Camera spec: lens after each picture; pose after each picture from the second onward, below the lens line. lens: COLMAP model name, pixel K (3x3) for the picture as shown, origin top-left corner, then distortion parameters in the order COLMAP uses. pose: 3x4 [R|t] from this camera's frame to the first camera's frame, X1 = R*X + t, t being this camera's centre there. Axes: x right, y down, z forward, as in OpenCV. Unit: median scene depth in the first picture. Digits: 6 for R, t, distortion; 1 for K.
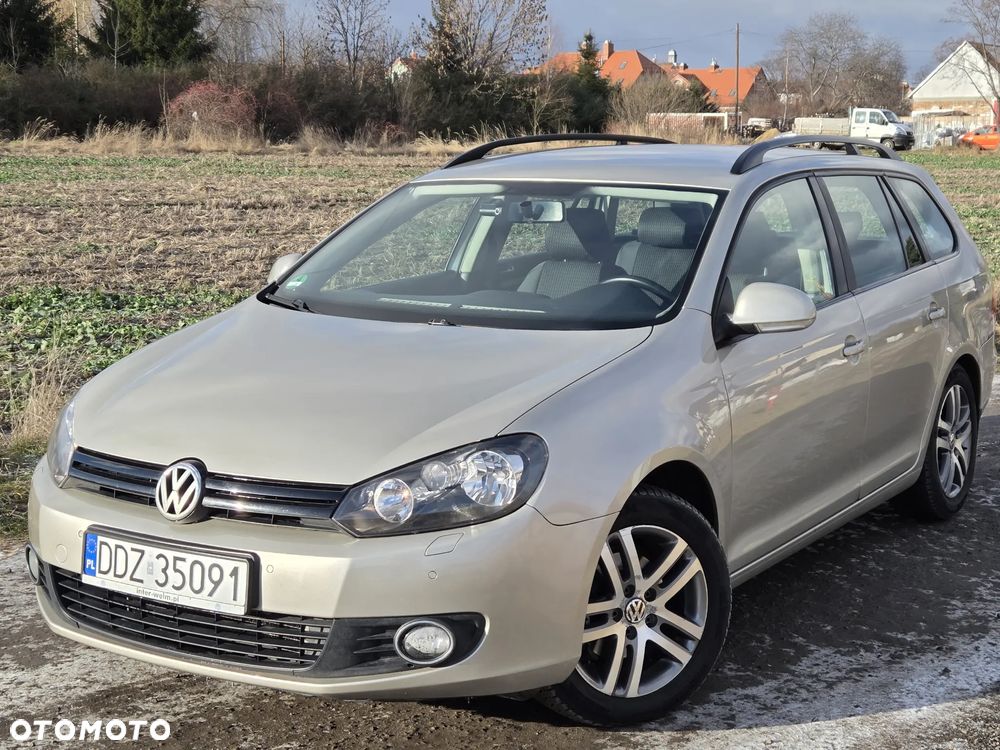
lens RADIAL K [[1519.1, 0, 504.2], [0, 1519.1, 319.4], [0, 0, 1]] dist [0.097894, -0.174997]
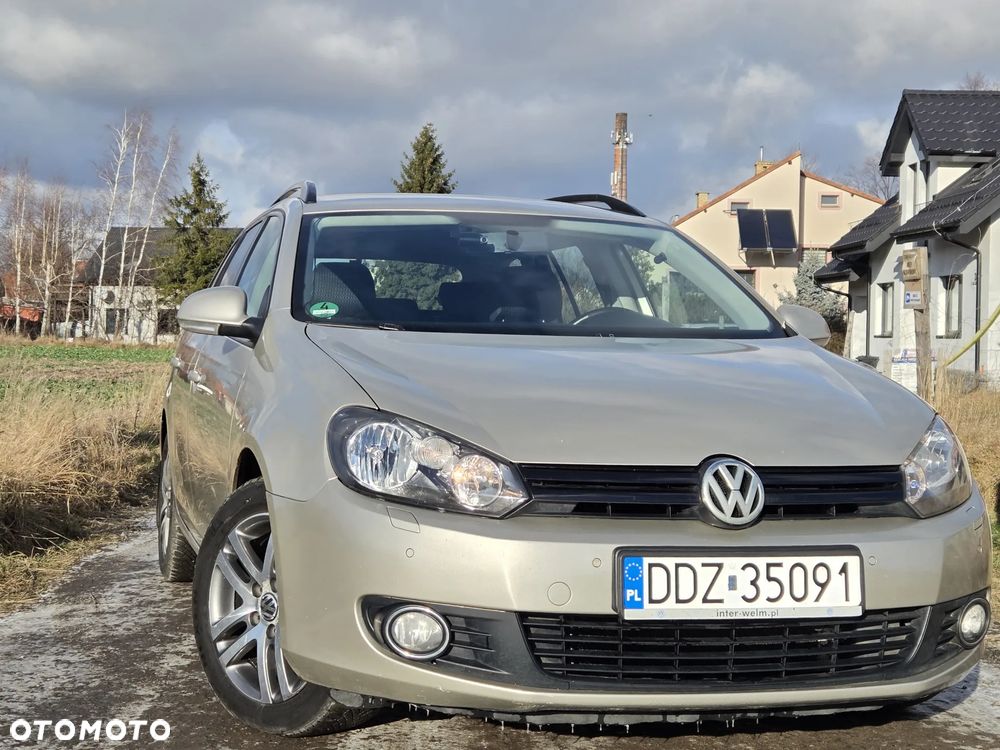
lens RADIAL K [[1519.1, 0, 504.2], [0, 1519.1, 319.4], [0, 0, 1]] dist [0.097894, -0.174997]
pose [[0.679591, 0.028095, 0.733053, -0.939318], [0.056282, 0.994324, -0.090286, 0.086311], [-0.731429, 0.102615, 0.674152, 0.505675]]
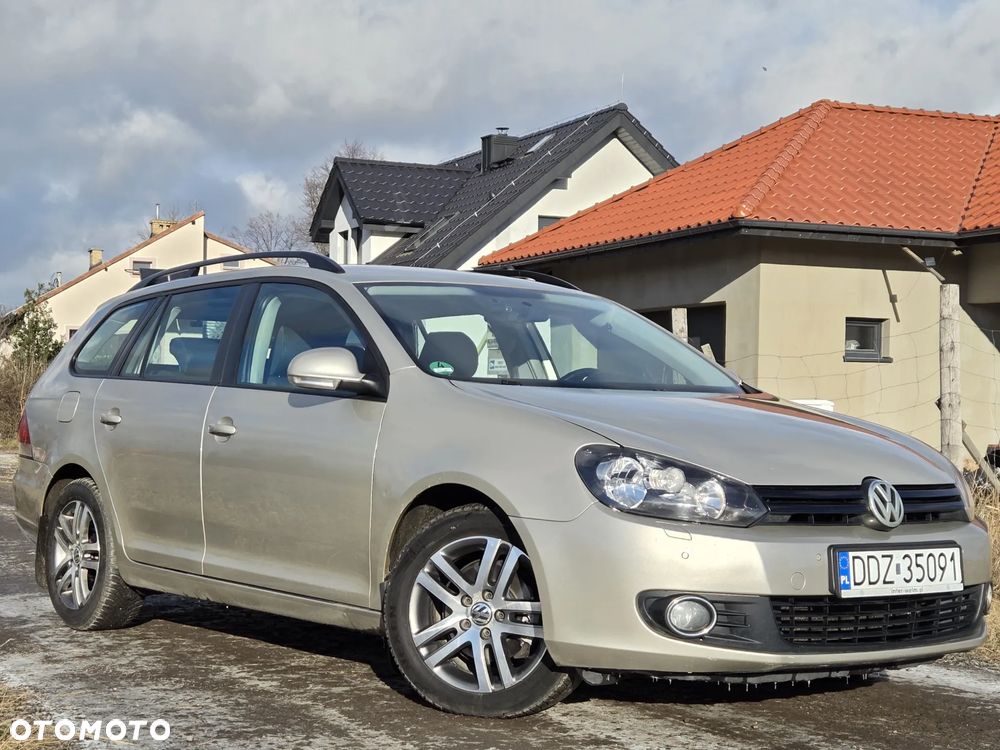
lens RADIAL K [[1571.4, 0, 477.0], [0, 1571.4, 416.4], [0, 0, 1]] dist [0.082191, -0.123554]
pose [[0.371150, 0.011293, 0.928504, -1.457849], [0.081651, 0.995656, -0.044748, 0.074923], [-0.924976, 0.092422, 0.368615, 0.840833]]
